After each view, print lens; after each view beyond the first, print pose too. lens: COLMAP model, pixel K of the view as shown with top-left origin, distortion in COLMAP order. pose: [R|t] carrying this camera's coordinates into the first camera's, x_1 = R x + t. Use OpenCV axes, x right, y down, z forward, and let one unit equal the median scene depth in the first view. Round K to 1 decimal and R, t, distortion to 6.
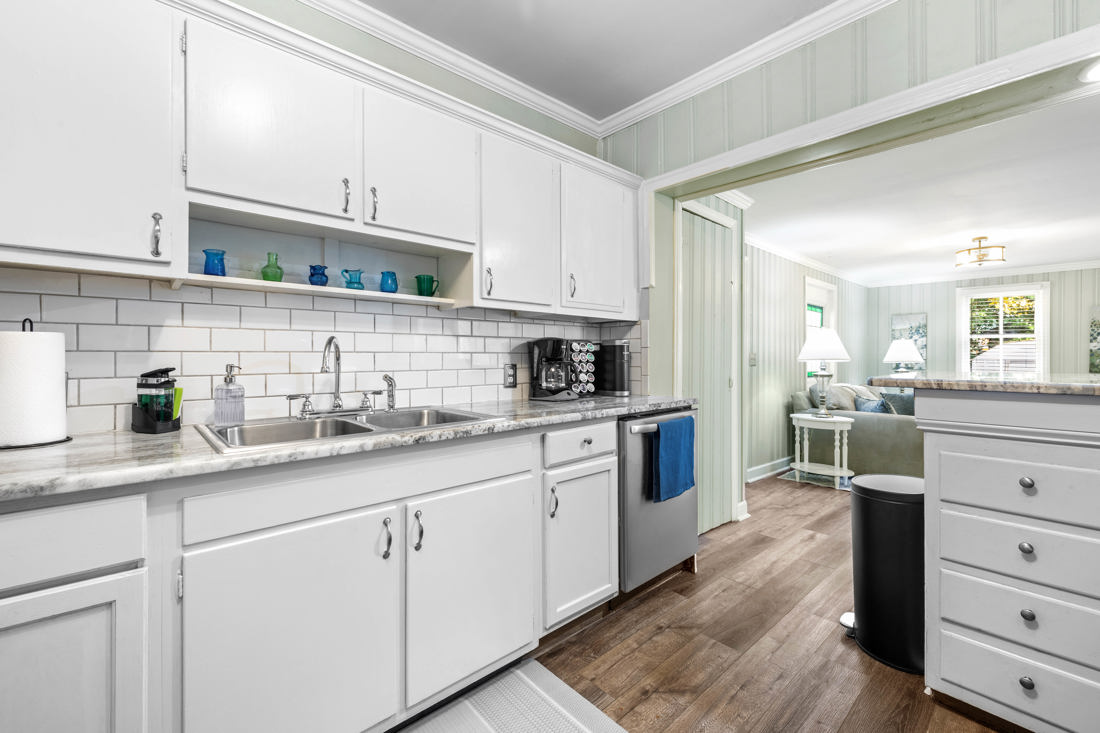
lens RADIAL K [[466.1, 0, 549.8], [0, 466.1, 360.4], [0, 0, 1]] dist [0.003158, 0.000130]
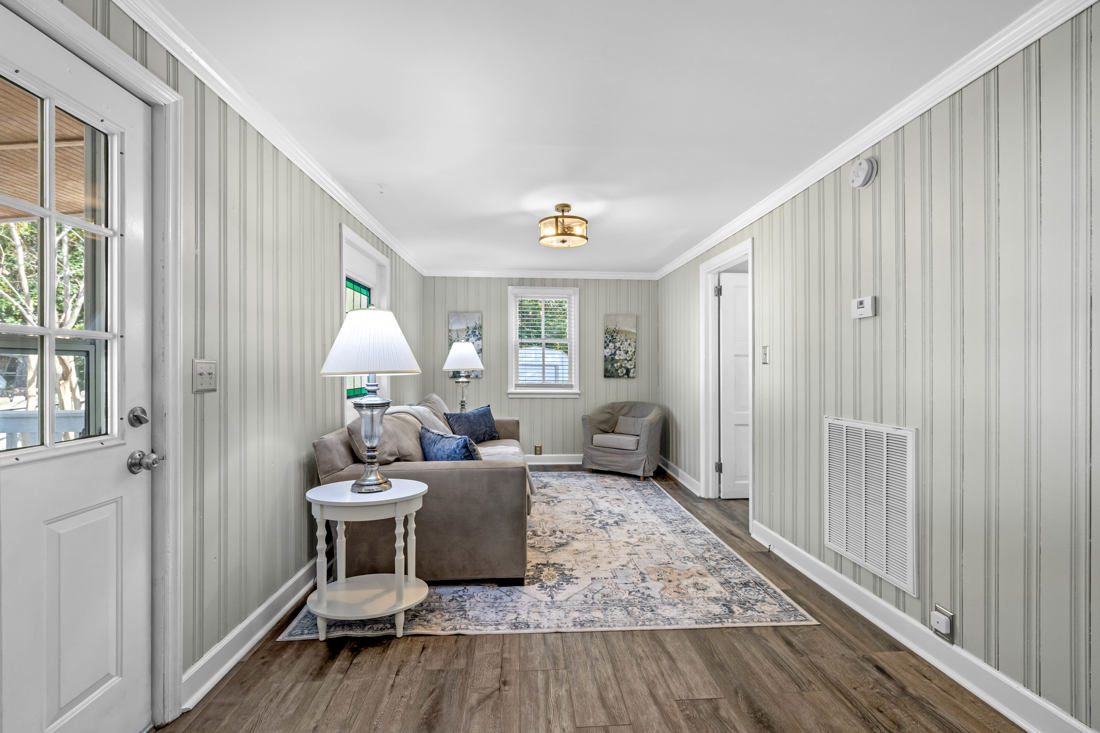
lens RADIAL K [[466.1, 0, 549.8], [0, 466.1, 360.4], [0, 0, 1]] dist [0.003158, 0.000130]
pose [[0.625411, -0.001373, 0.780294, 0.290977], [0.009388, 0.999939, -0.005765, -0.008270], [-0.780239, 0.010931, 0.625386, 0.497511]]
